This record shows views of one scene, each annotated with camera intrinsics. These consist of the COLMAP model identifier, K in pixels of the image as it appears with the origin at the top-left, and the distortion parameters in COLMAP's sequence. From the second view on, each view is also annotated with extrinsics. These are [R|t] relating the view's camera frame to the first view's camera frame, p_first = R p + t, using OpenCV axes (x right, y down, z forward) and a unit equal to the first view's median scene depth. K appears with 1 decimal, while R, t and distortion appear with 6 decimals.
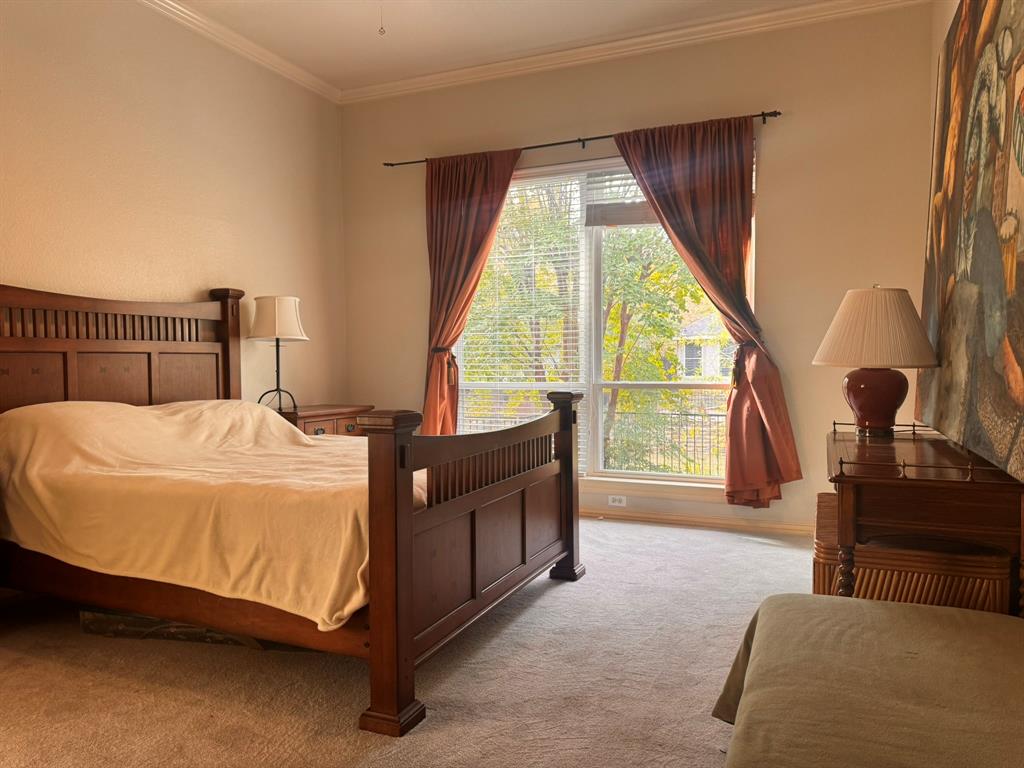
lens RADIAL K [[726.8, 0, 514.1], [0, 726.8, 388.4], [0, 0, 1]] dist [0.040223, -0.047801]
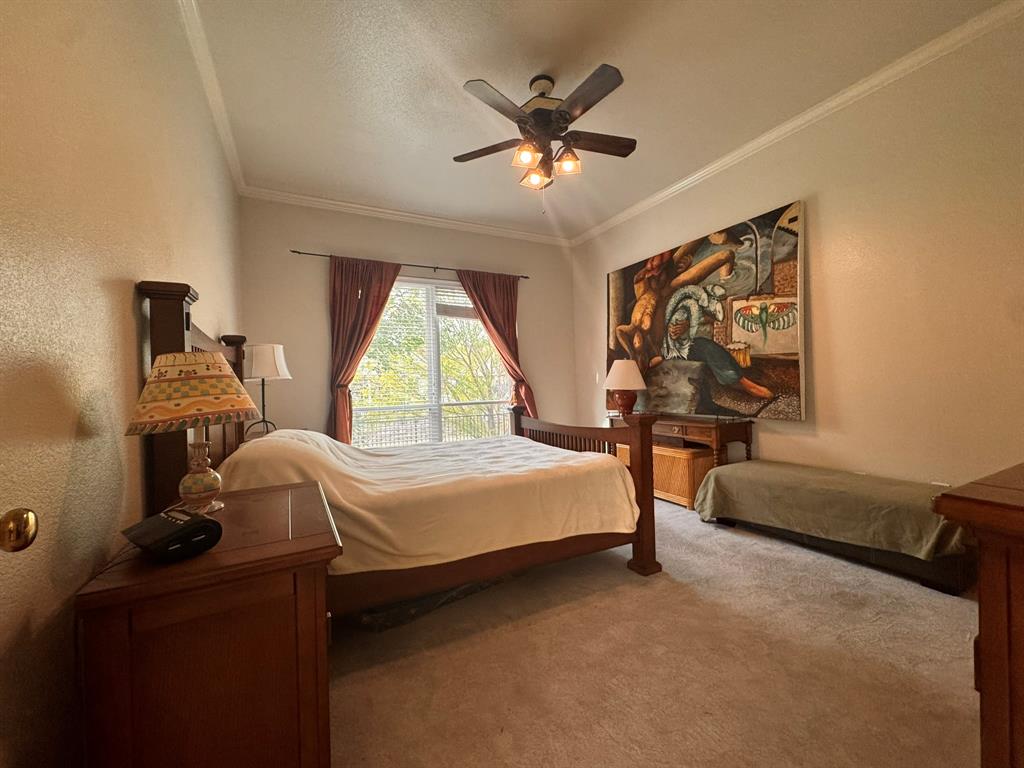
lens RADIAL K [[409.8, 0, 509.0], [0, 409.8, 384.9], [0, 0, 1]] dist [-0.000510, 0.000272]
pose [[0.638192, -0.011132, 0.769797, -0.585134], [0.054810, 0.998015, -0.031007, -0.014573], [-0.767924, 0.061981, 0.637536, 0.252926]]
